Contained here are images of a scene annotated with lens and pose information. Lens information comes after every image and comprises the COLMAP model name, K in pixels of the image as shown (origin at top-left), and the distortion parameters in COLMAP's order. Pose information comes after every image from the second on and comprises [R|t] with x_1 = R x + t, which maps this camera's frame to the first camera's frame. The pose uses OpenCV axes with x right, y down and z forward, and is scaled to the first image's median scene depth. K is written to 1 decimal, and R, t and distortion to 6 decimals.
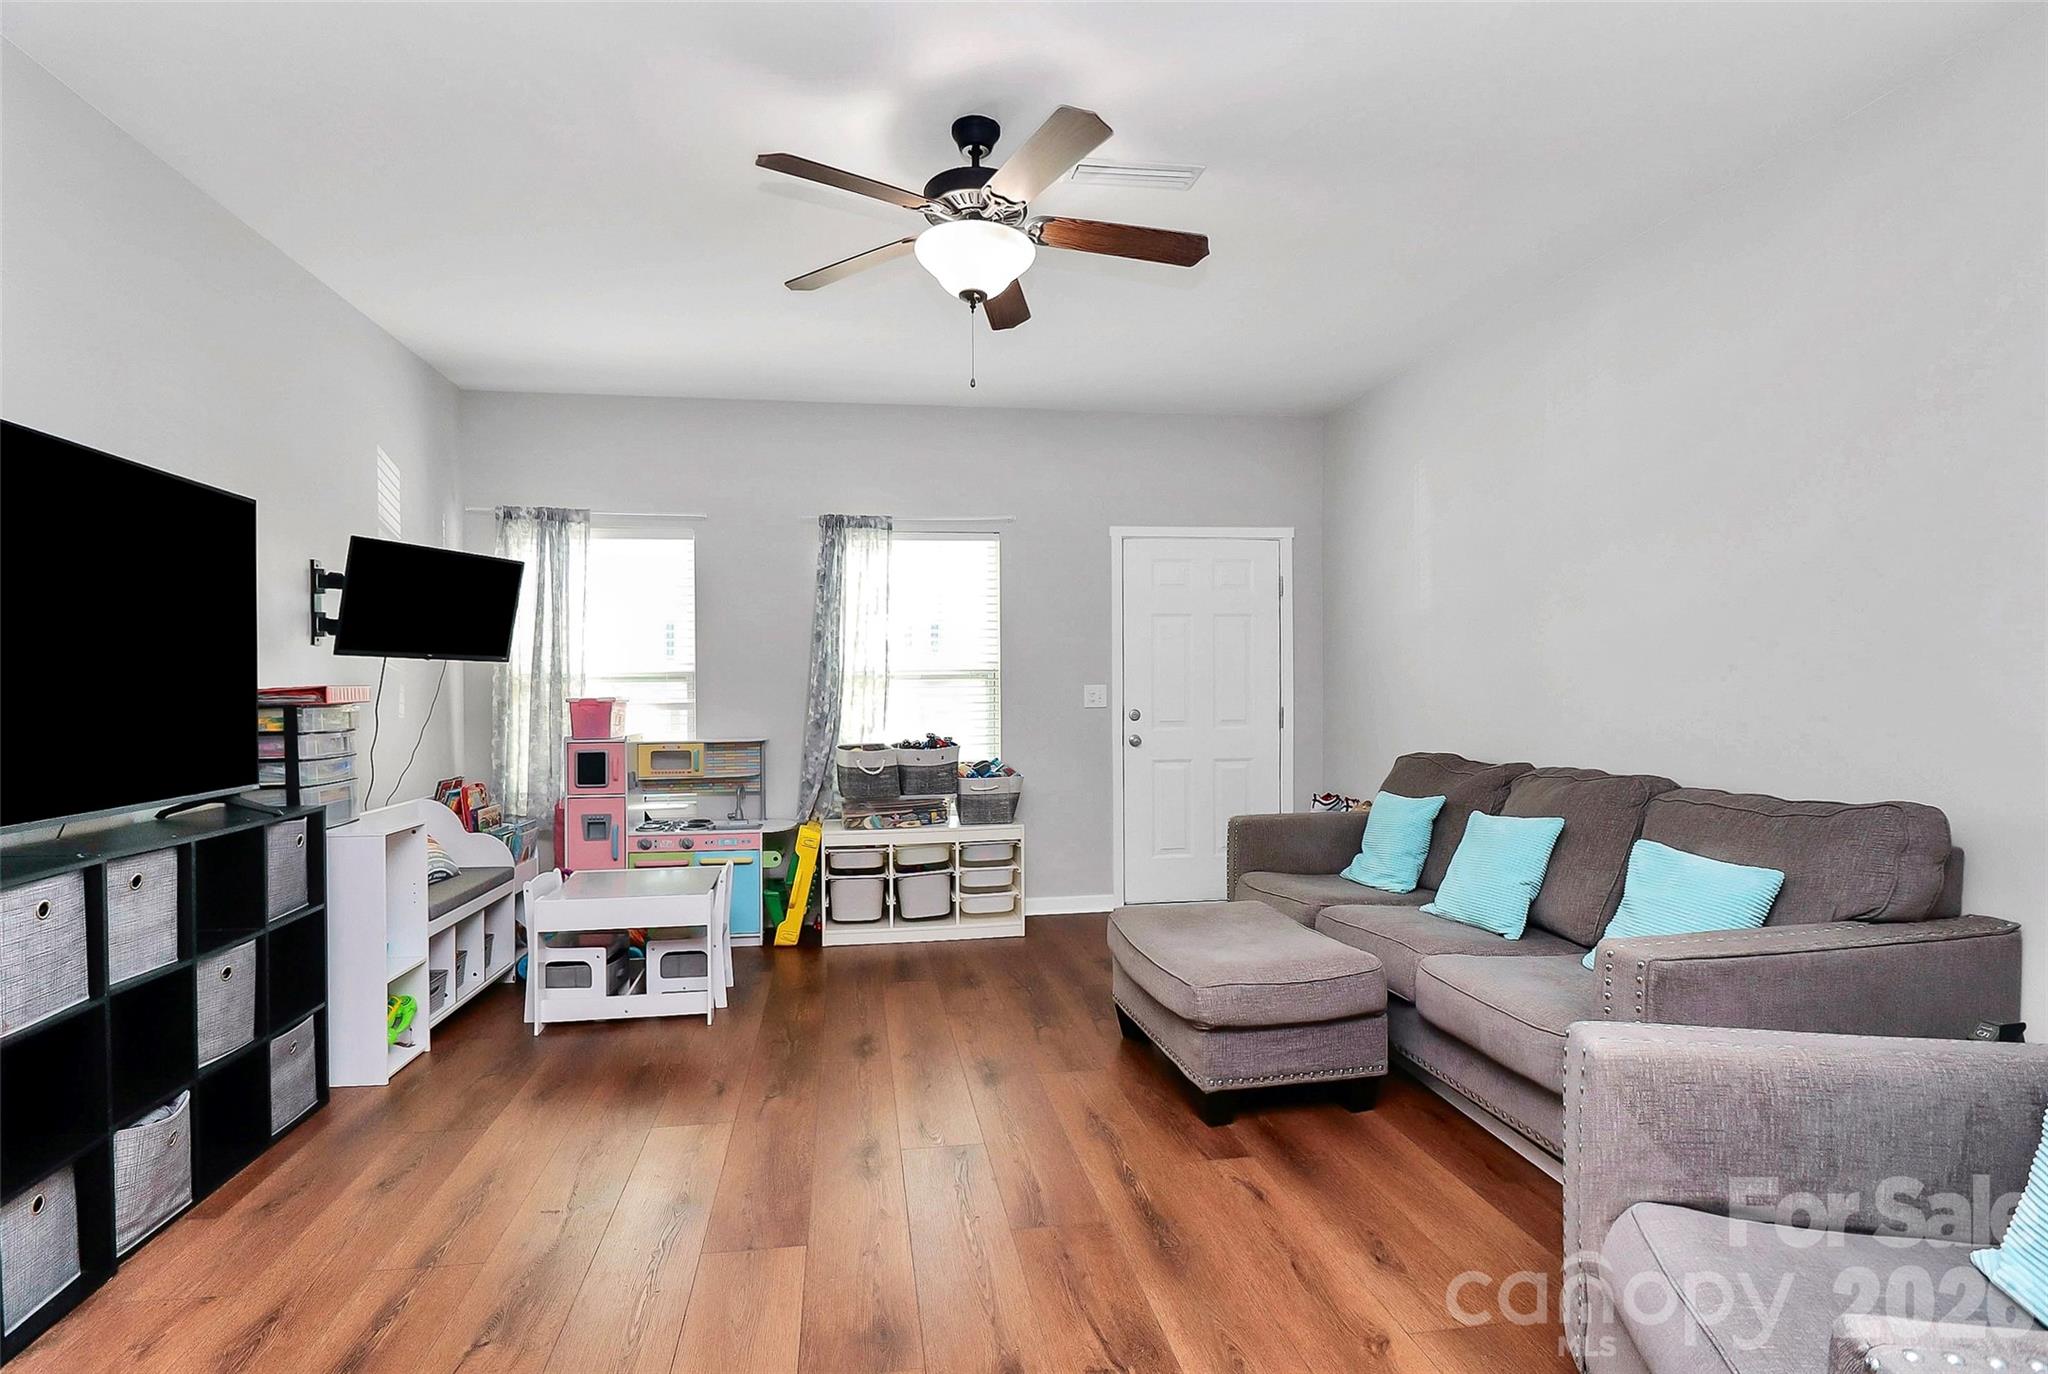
lens RADIAL K [[1007.2, 0, 1022.2], [0, 1007.2, 697.0], [0, 0, 1]] dist [-0.000183, -0.014309]
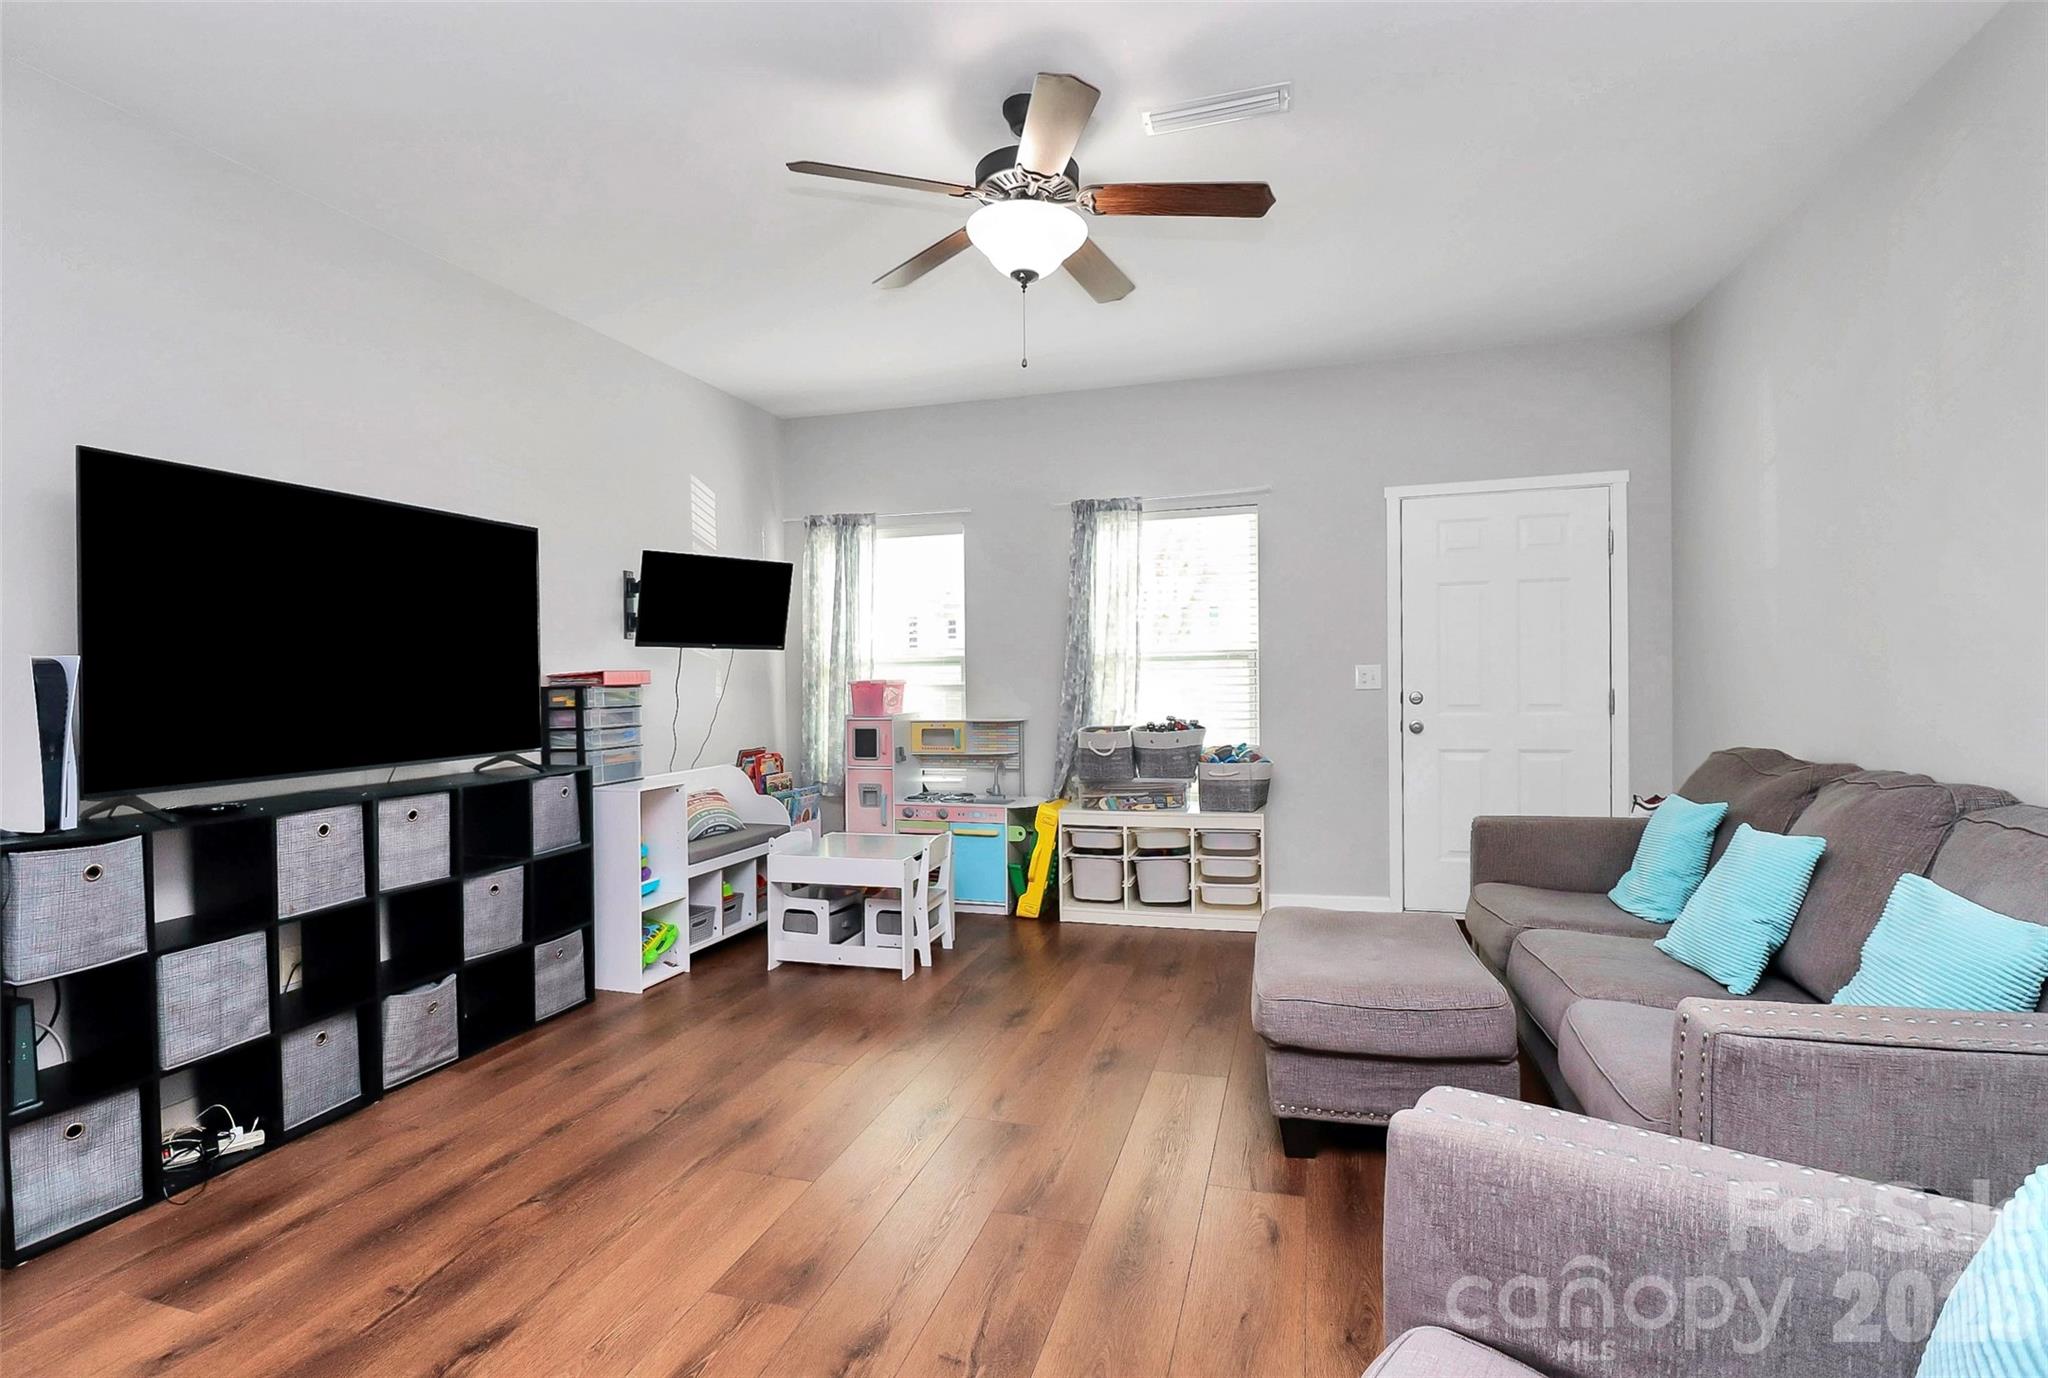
lens RADIAL K [[1011.4, 0, 1024.0], [0, 1011.4, 689.0], [0, 0, 1]] dist [0.006031, -0.018677]
pose [[0.901637, 0.000227, -0.432493, 0.246494], [0.003269, 0.999968, 0.007341, 0.002891], [0.432481, -0.008033, 0.901607, 0.062308]]
